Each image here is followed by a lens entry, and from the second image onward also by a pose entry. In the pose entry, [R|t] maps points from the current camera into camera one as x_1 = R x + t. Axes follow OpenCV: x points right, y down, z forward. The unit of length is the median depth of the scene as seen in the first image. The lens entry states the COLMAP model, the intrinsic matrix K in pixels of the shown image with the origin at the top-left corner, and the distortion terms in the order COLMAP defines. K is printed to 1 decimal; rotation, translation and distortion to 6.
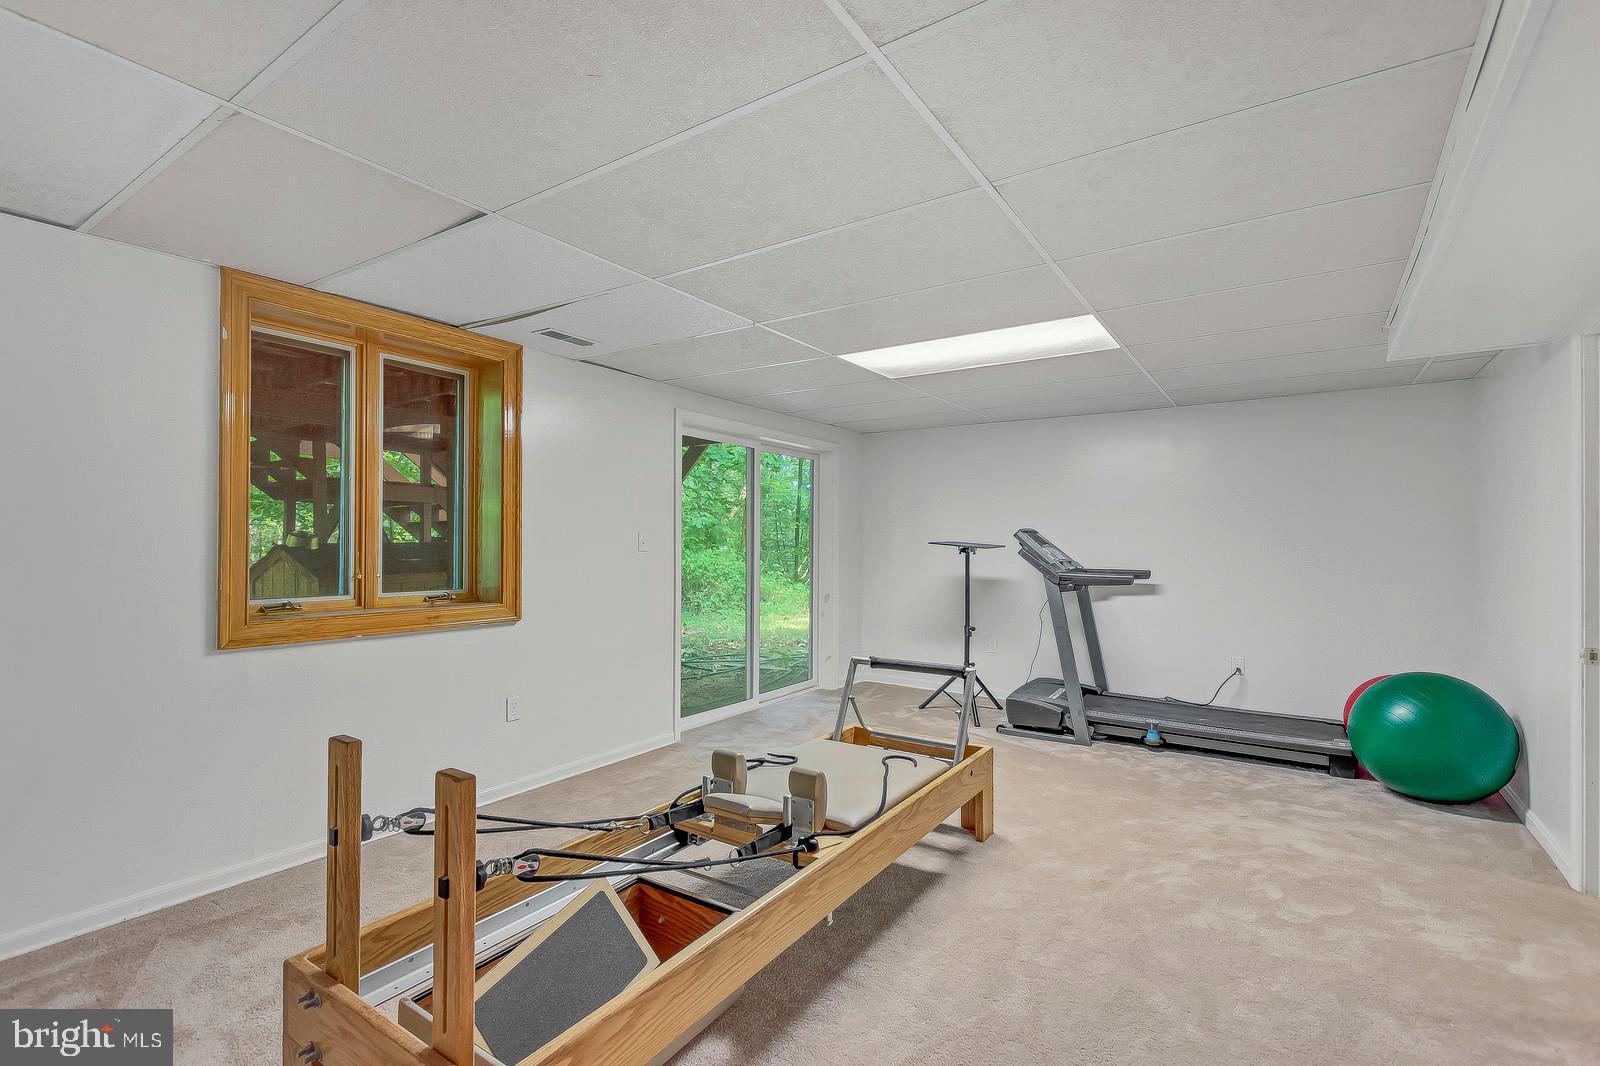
lens RADIAL K [[715.9, 0, 797.4], [0, 715.9, 525.2], [0, 0, 1]] dist [-0.013591, -0.000119]
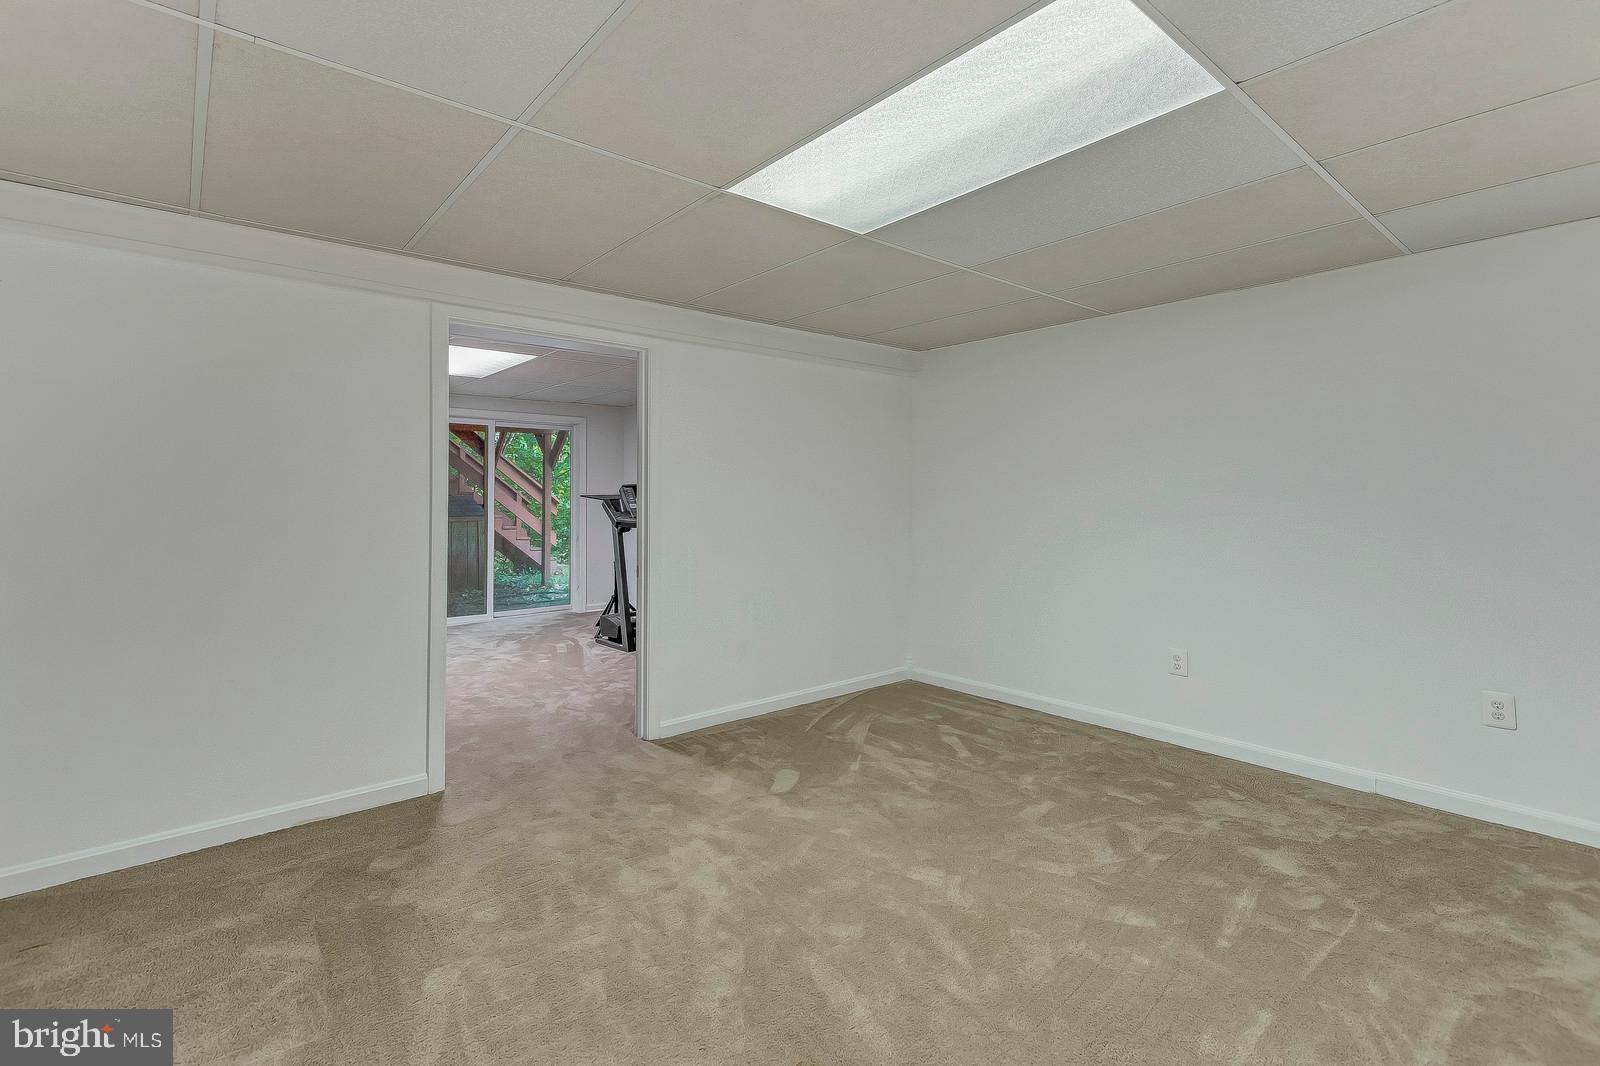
lens RADIAL K [[715.9, 0, 797.4], [0, 715.9, 525.2], [0, 0, 1]] dist [-0.013591, -0.000119]
pose [[0.962053, 0.020129, -0.272119, 1.228435], [-0.006898, 0.998751, 0.049492, 0.017347], [0.272775, -0.045737, 0.960990, -0.168629]]
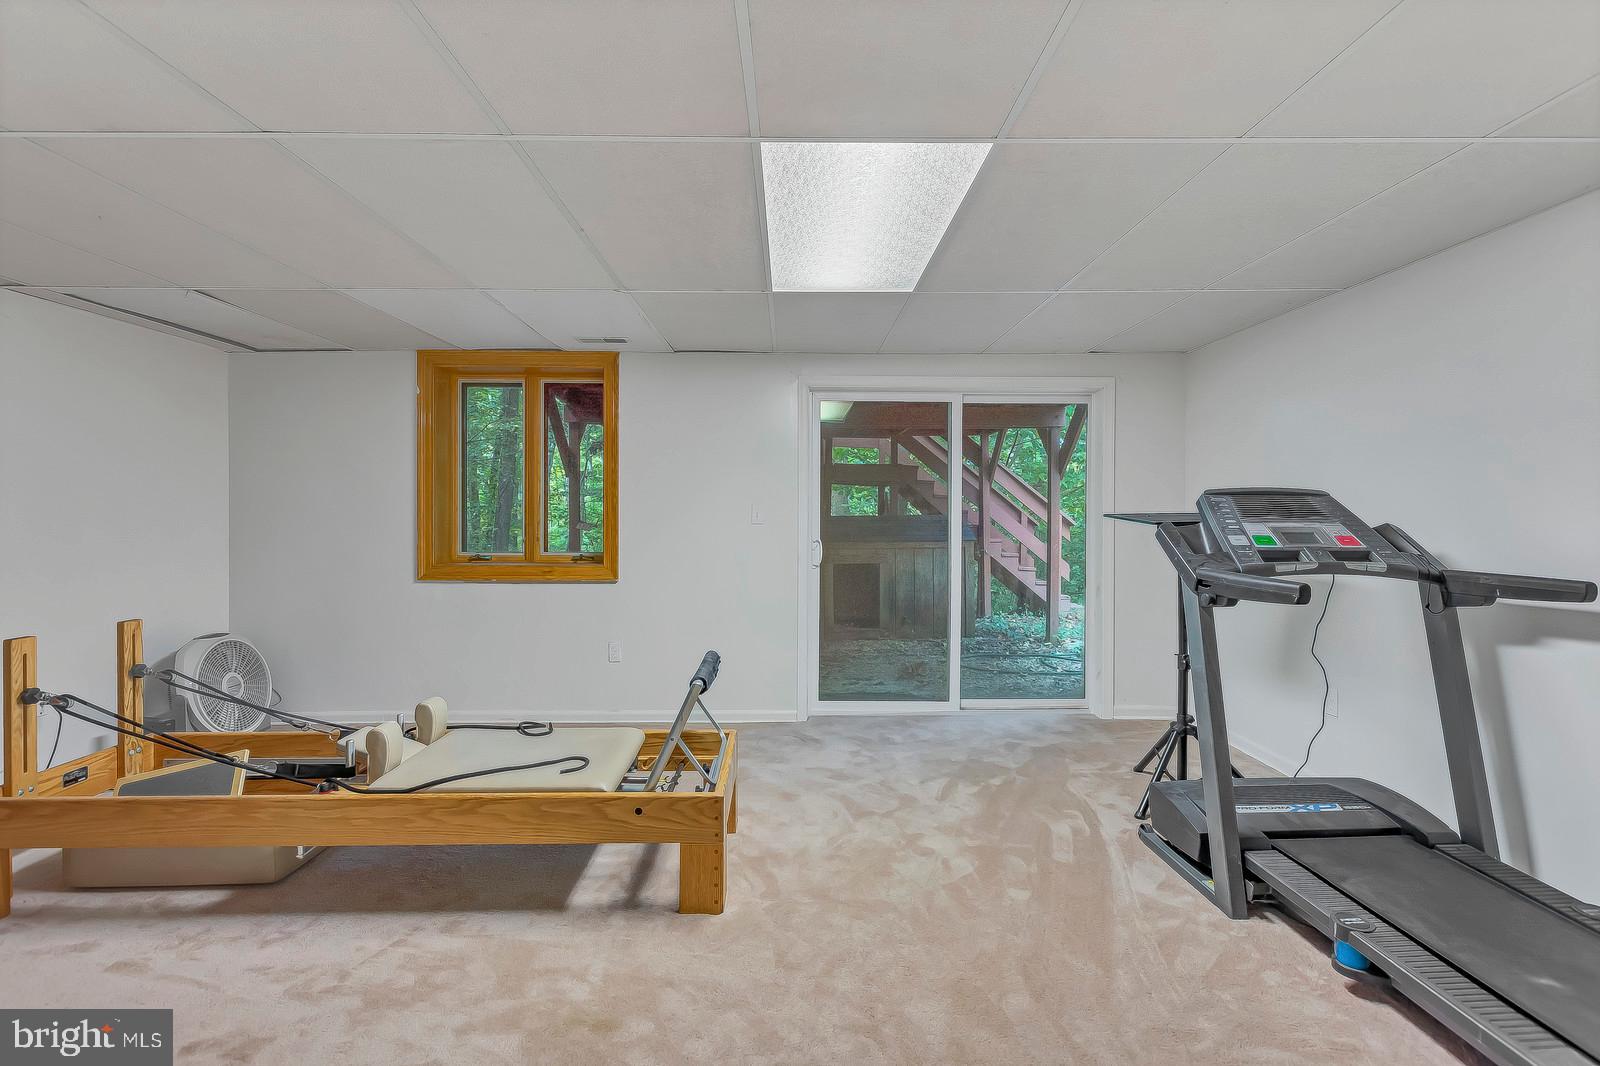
lens RADIAL K [[715.9, 0, 797.4], [0, 715.9, 525.2], [0, 0, 1]] dist [-0.013591, -0.000119]
pose [[0.564824, 0.004600, -0.825199, 0.757745], [0.019533, 0.999630, 0.018942, 0.022370], [0.824980, -0.026818, 0.564525, 0.555758]]
